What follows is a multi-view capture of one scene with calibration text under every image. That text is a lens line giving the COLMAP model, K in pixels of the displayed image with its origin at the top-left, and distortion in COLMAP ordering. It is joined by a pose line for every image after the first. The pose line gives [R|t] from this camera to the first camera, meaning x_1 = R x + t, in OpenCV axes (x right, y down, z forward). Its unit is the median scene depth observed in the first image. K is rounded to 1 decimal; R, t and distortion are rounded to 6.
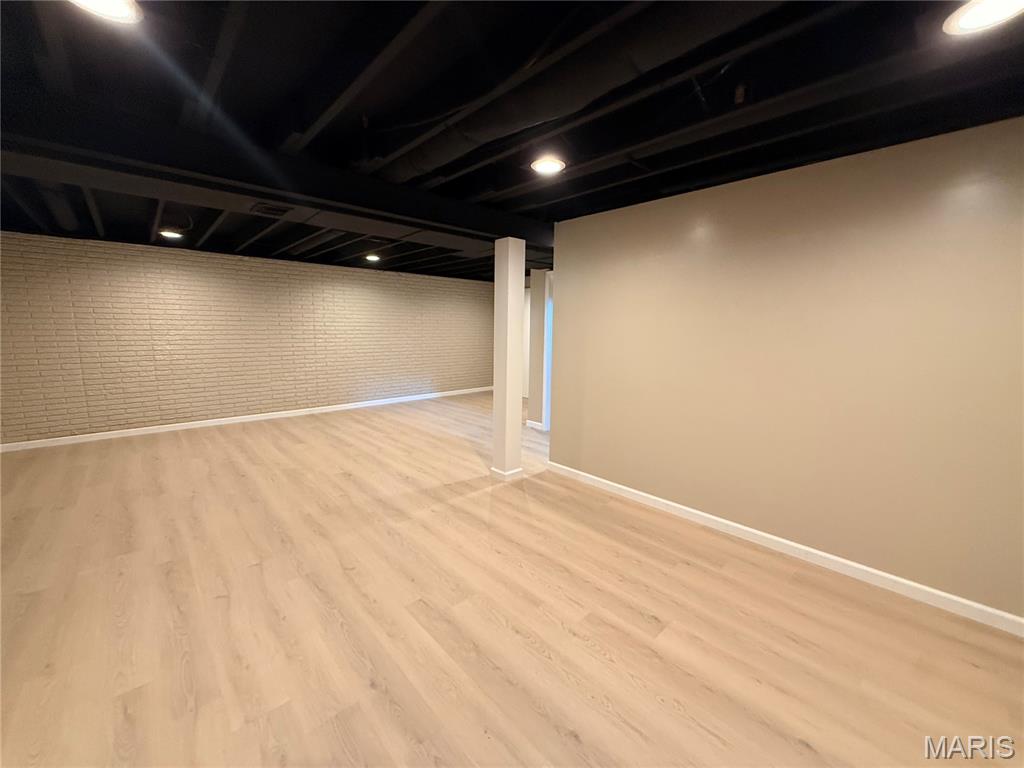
lens RADIAL K [[416.1, 0, 512.1], [0, 416.1, 384.5], [0, 0, 1]] dist [0.001198, -0.000007]
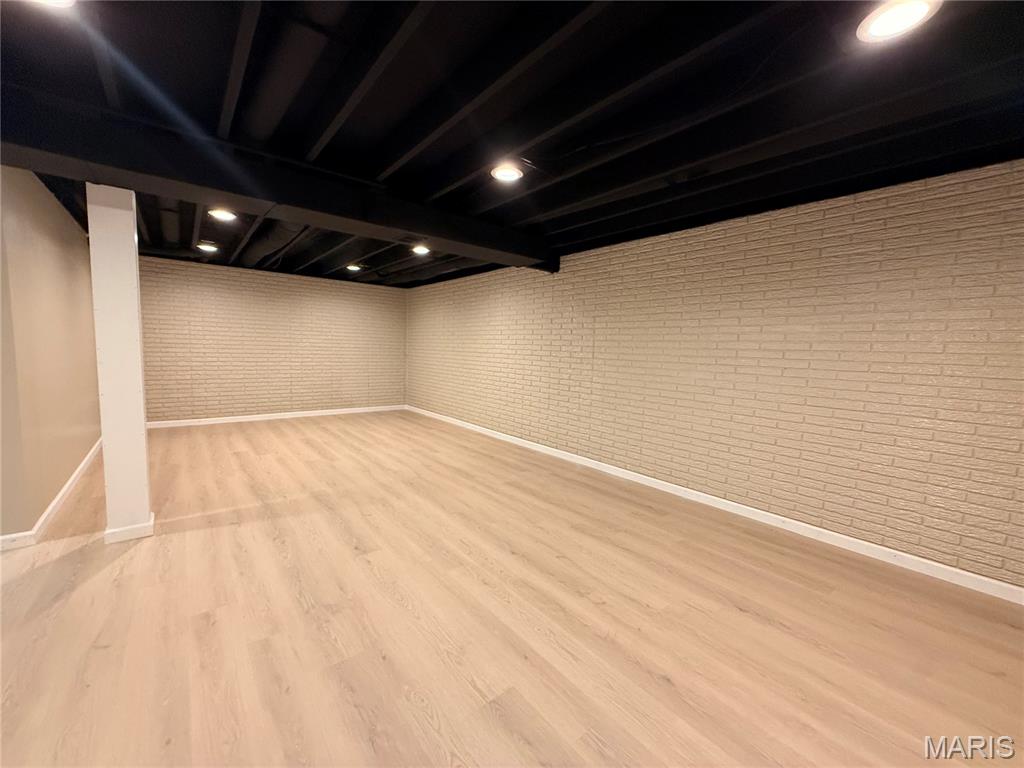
lens RADIAL K [[416.1, 0, 512.2], [0, 416.1, 384.4], [0, 0, 1]] dist [0.001198, -0.000007]
pose [[-0.997175, -0.048100, 0.057685, -0.824459], [-0.033370, 0.971793, 0.233462, -0.243739], [-0.067288, 0.230877, -0.970653, 1.950341]]
